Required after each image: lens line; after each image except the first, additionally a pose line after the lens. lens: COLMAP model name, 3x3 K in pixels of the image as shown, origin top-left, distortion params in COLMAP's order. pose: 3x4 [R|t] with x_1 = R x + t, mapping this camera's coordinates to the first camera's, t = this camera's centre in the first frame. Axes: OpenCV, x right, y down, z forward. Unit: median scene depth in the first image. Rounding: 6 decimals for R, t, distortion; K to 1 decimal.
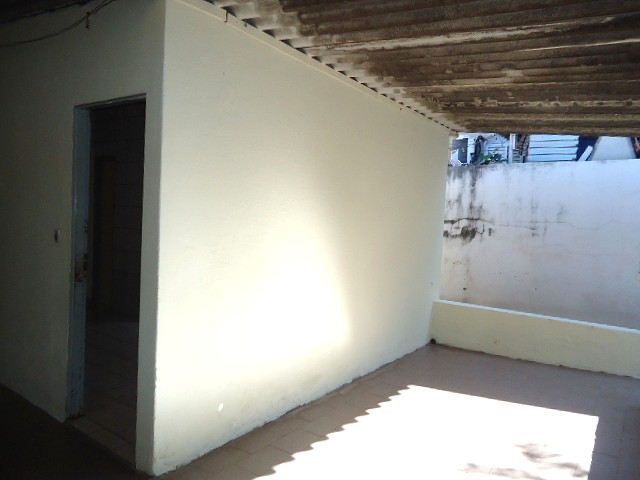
lens RADIAL K [[467.2, 0, 320.9], [0, 467.2, 238.3], [0, 0, 1]] dist [-0.006229, 0.001780]
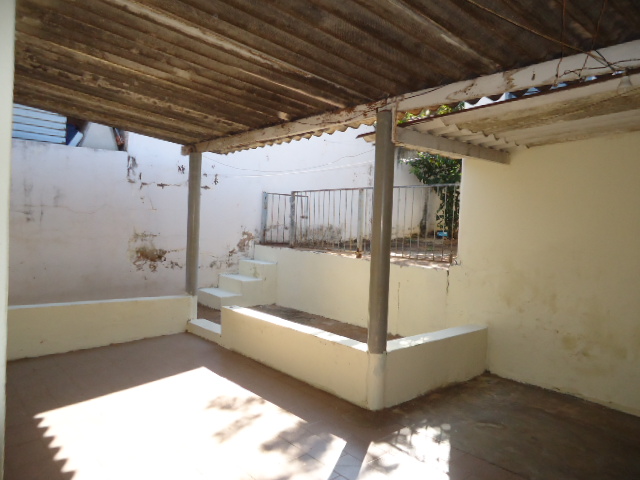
lens RADIAL K [[467.2, 0, 320.9], [0, 467.2, 238.3], [0, 0, 1]] dist [-0.006229, 0.001780]
pose [[0.236237, -0.066593, 0.969411, -0.685700], [0.015583, 0.997780, 0.064745, -0.049210], [-0.971570, -0.000189, 0.236751, 0.516676]]
